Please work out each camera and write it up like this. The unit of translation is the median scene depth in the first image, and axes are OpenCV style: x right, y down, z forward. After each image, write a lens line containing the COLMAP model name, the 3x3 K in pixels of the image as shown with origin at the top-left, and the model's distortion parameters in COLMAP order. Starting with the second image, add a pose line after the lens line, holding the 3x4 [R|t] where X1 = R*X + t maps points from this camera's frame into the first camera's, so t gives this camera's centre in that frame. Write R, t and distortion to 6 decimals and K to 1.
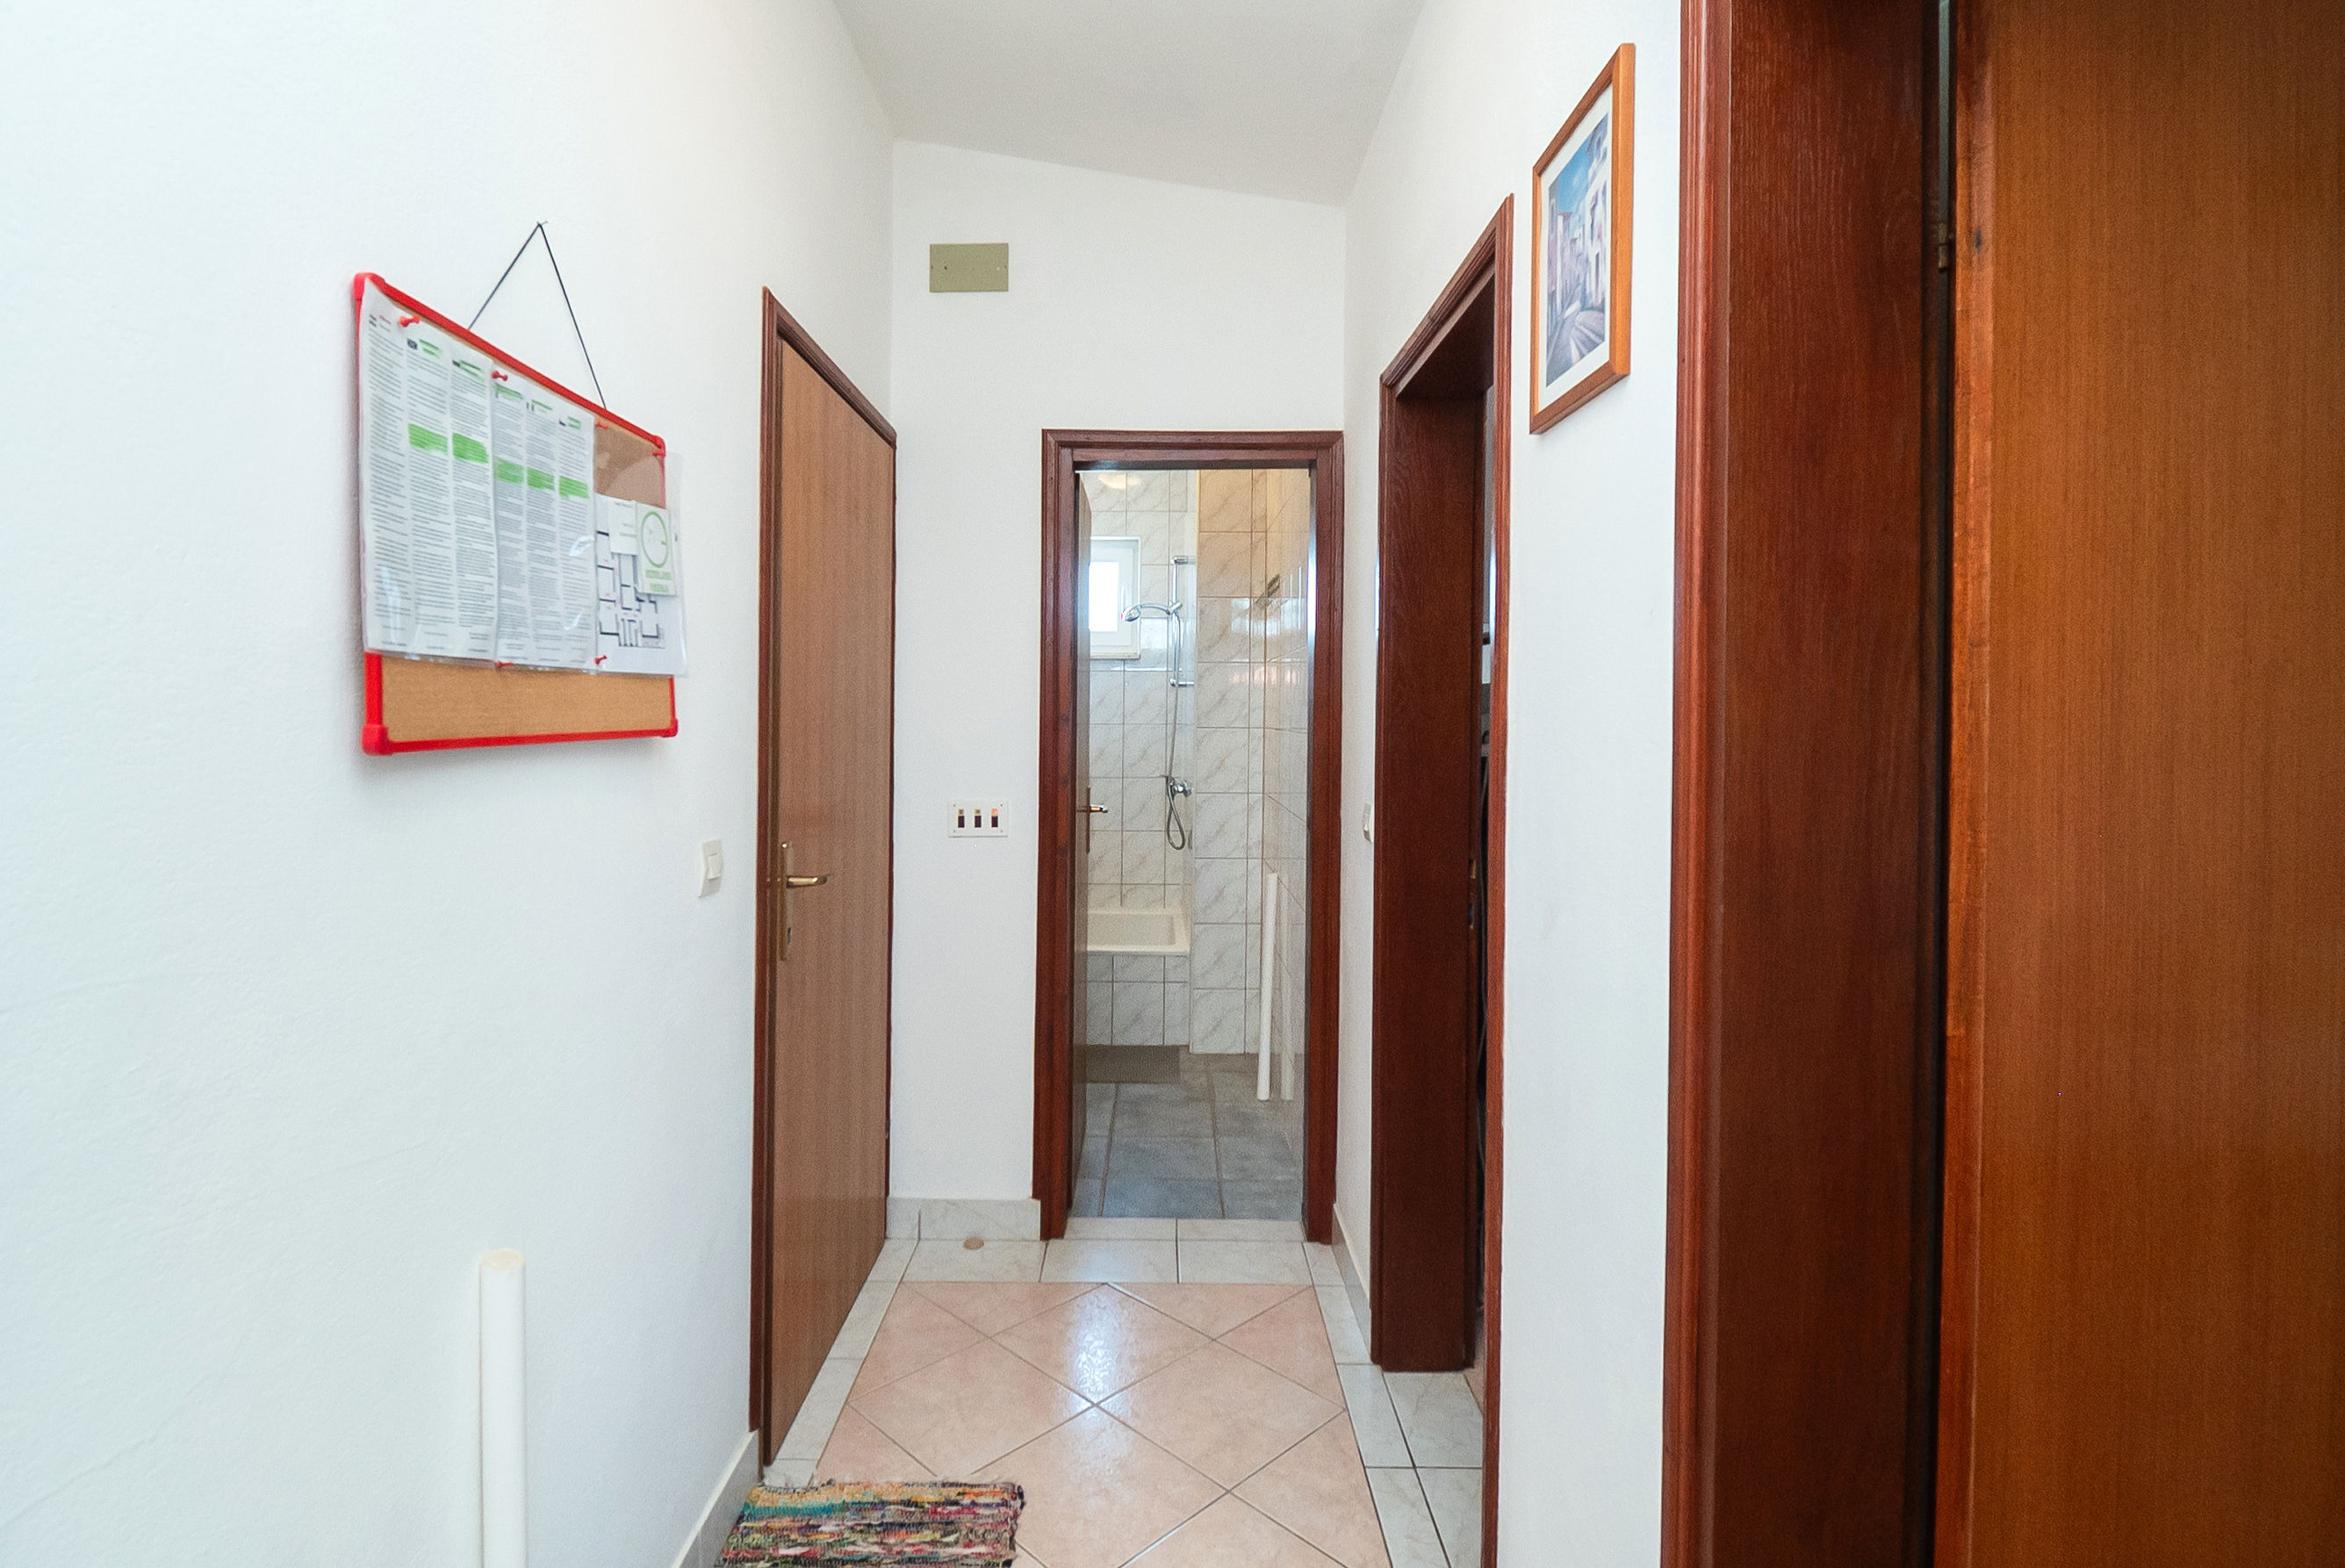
lens RADIAL K [[1092.6, 0, 1172.5], [0, 1092.6, 784.0], [0, 0, 1]] dist [0.010916, -0.013386]
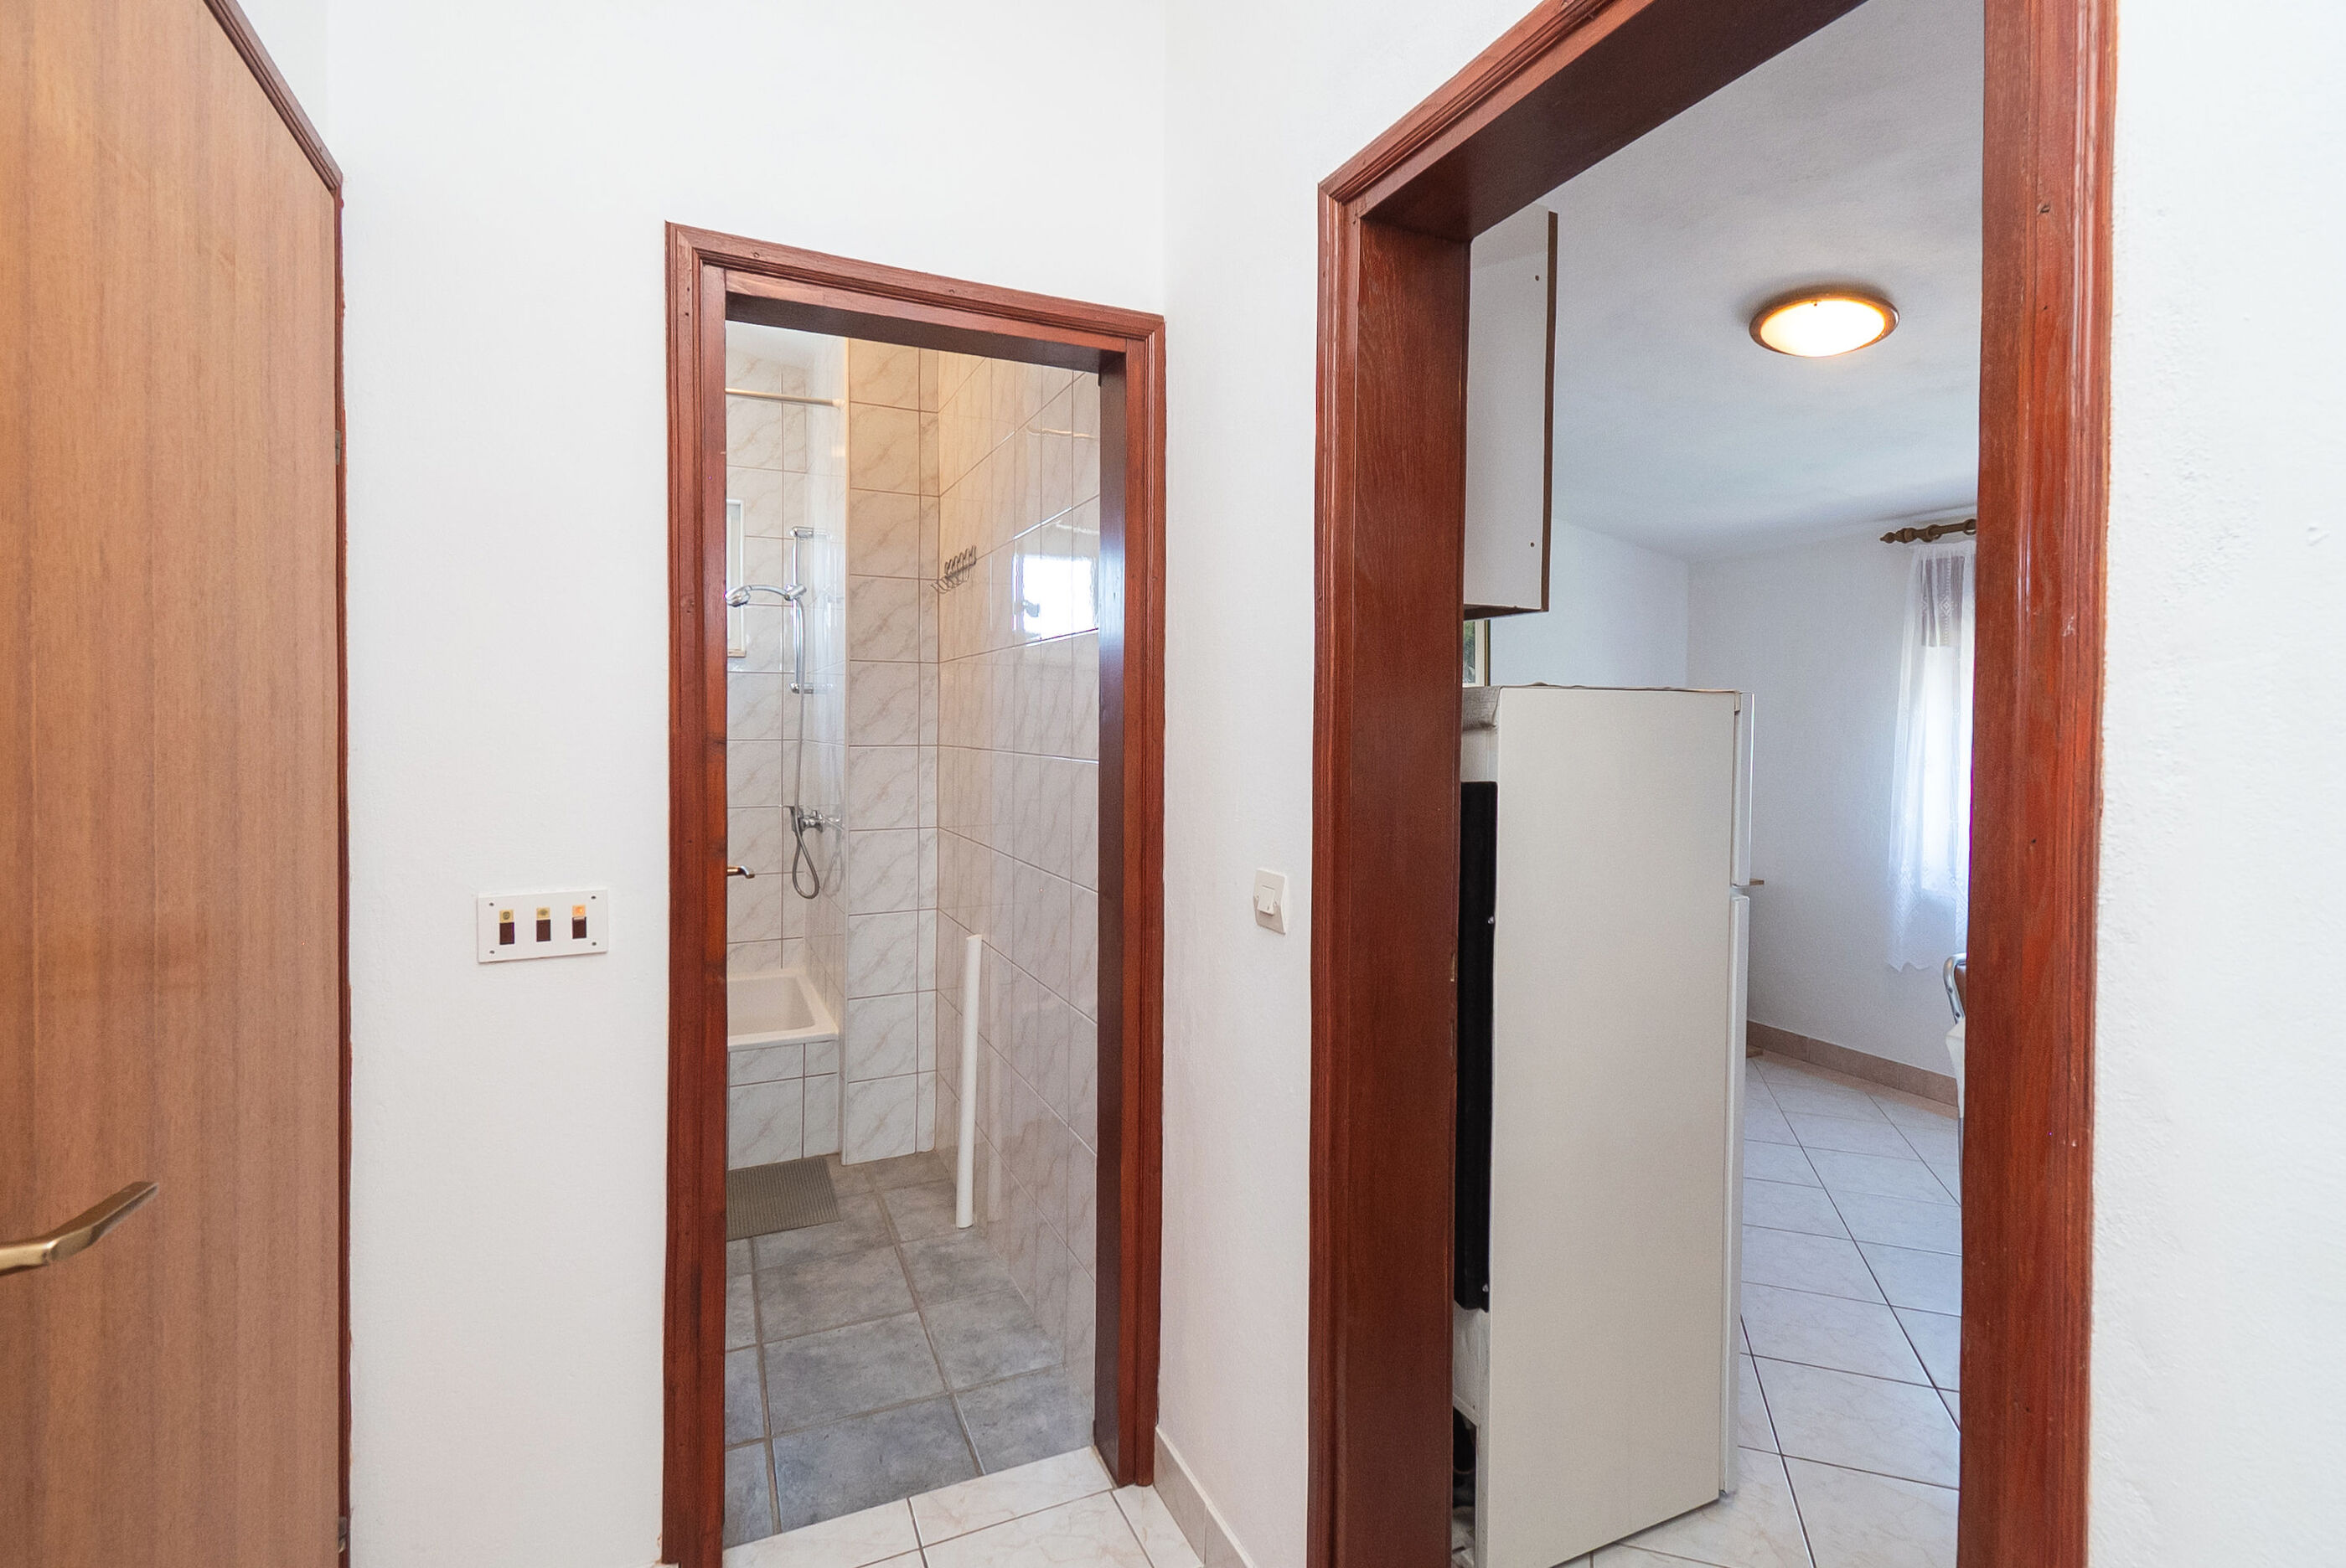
lens RADIAL K [[987.9, 0, 1173.7], [0, 987.9, 776.7], [0, 0, 1]] dist [0.010914, 0.000200]
pose [[0.904052, -0.025964, 0.426633, -0.075997], [0.030063, 0.999544, -0.002874, -0.023488], [-0.426364, 0.015425, 0.904420, 0.306812]]
